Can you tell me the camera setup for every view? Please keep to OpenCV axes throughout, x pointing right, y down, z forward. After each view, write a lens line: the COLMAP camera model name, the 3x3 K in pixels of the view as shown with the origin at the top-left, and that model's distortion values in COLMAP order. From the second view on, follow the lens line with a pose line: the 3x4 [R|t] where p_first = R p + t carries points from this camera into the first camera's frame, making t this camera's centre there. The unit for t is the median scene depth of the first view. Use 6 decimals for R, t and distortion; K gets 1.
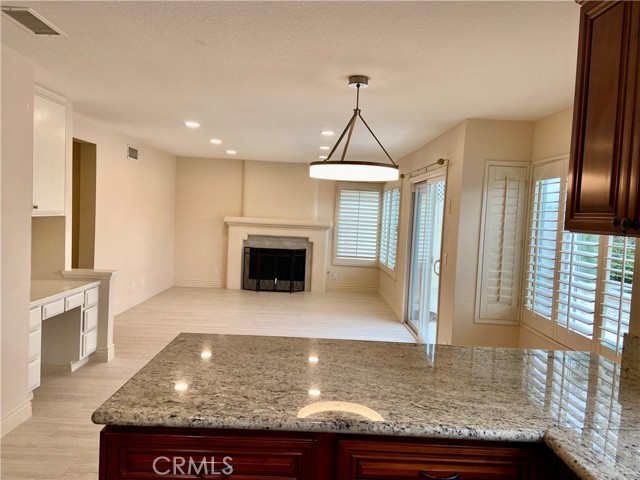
lens RADIAL K [[477.1, 0, 320.0], [0, 477.1, 240.0], [0, 0, 1]] dist [0.107614, -0.137622]
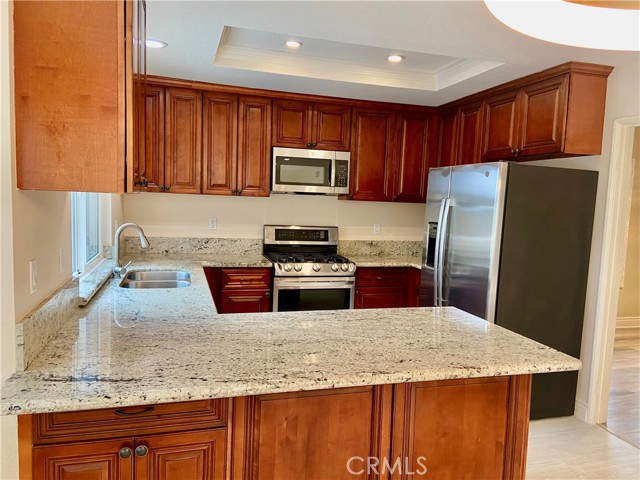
lens RADIAL K [[477.1, 0, 320.0], [0, 477.1, 240.0], [0, 0, 1]] dist [0.107614, -0.137622]
pose [[-0.961648, -0.061033, -0.267410, 0.480355], [-0.099618, 0.986072, 0.133182, -0.095263], [0.255557, 0.154713, -0.954335, 2.174151]]
